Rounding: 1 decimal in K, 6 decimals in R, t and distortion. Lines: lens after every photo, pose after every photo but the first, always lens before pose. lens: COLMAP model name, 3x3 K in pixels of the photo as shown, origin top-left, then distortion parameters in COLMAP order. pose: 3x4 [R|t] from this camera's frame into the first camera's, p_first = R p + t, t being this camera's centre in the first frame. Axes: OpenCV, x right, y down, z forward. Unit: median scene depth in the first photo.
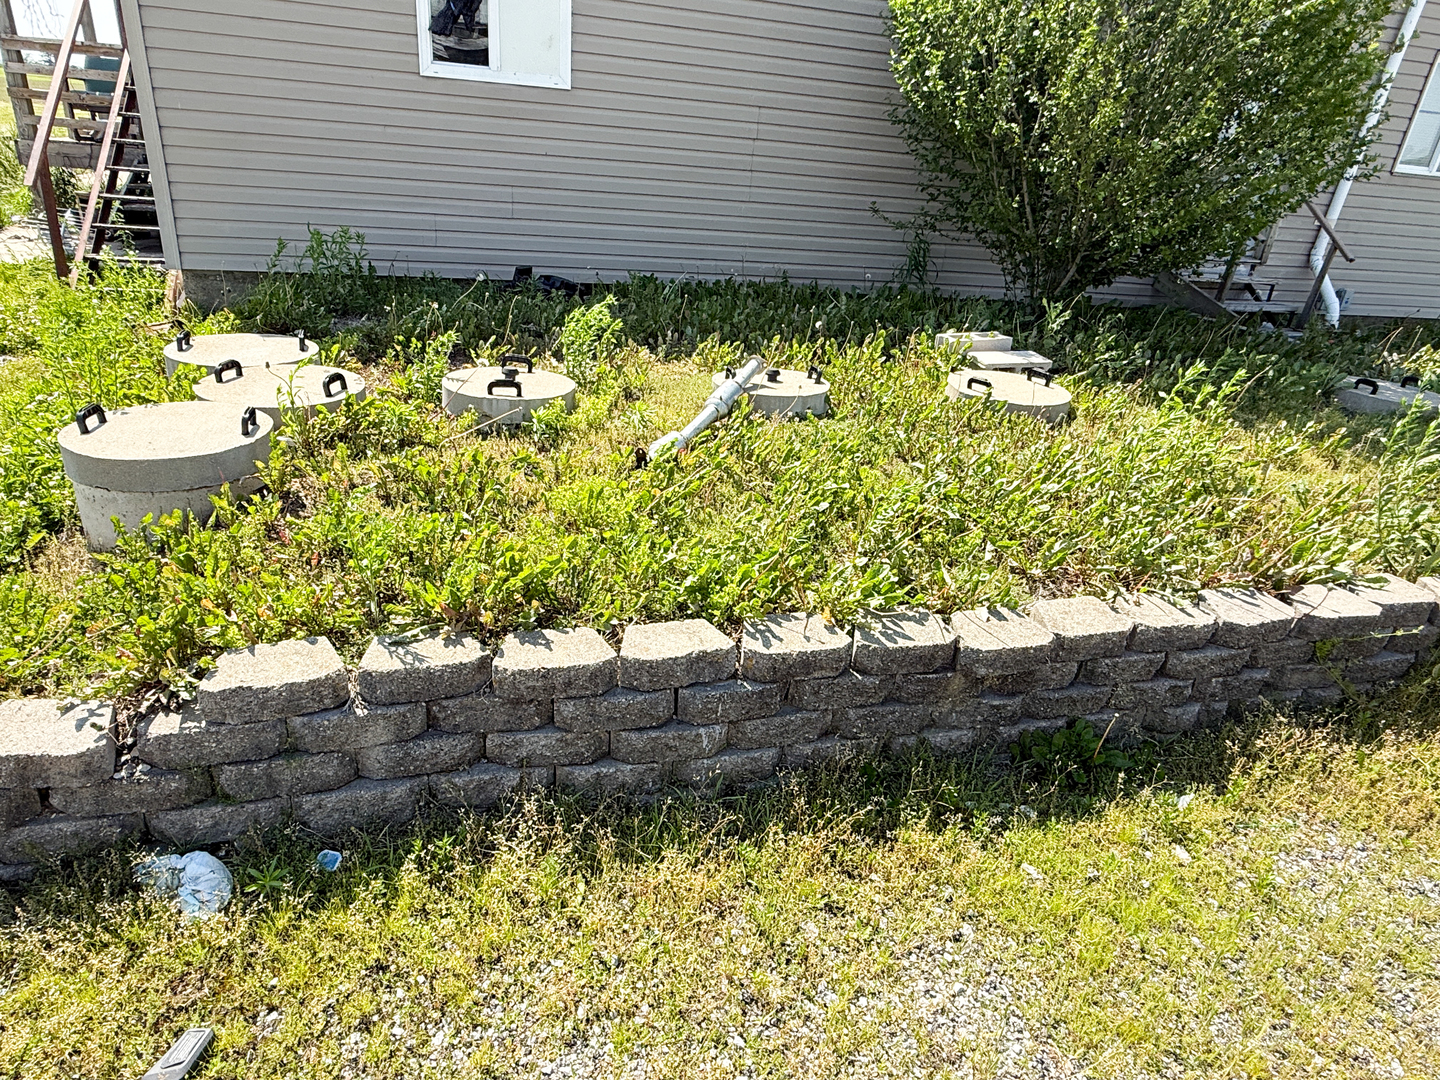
lens RADIAL K [[870.5, 0, 711.0], [0, 870.5, 546.3], [0, 0, 1]] dist [0.006004, -0.001972]
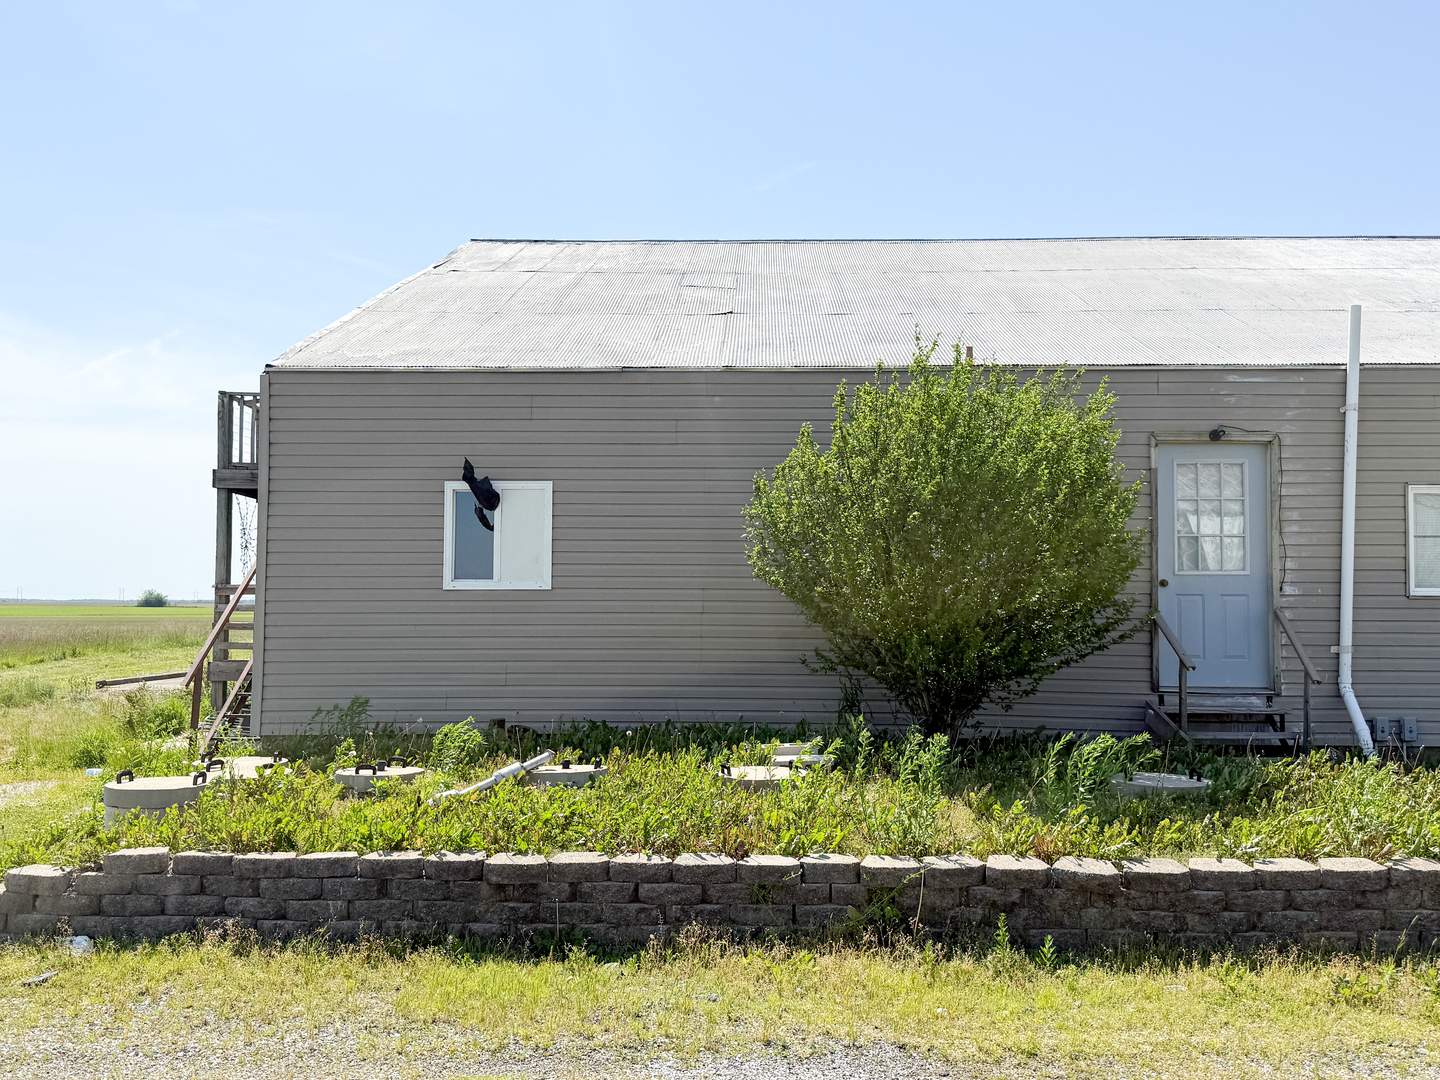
lens RADIAL K [[1269.8, 0, 724.7], [0, 1269.8, 542.1], [0, 0, 1]] dist [0.015503, -0.004597]
pose [[0.955569, -0.089810, -0.280754, 1.618612], [-0.057326, 0.877649, -0.475864, 0.776634], [0.289141, 0.470815, 0.833505, -1.387855]]
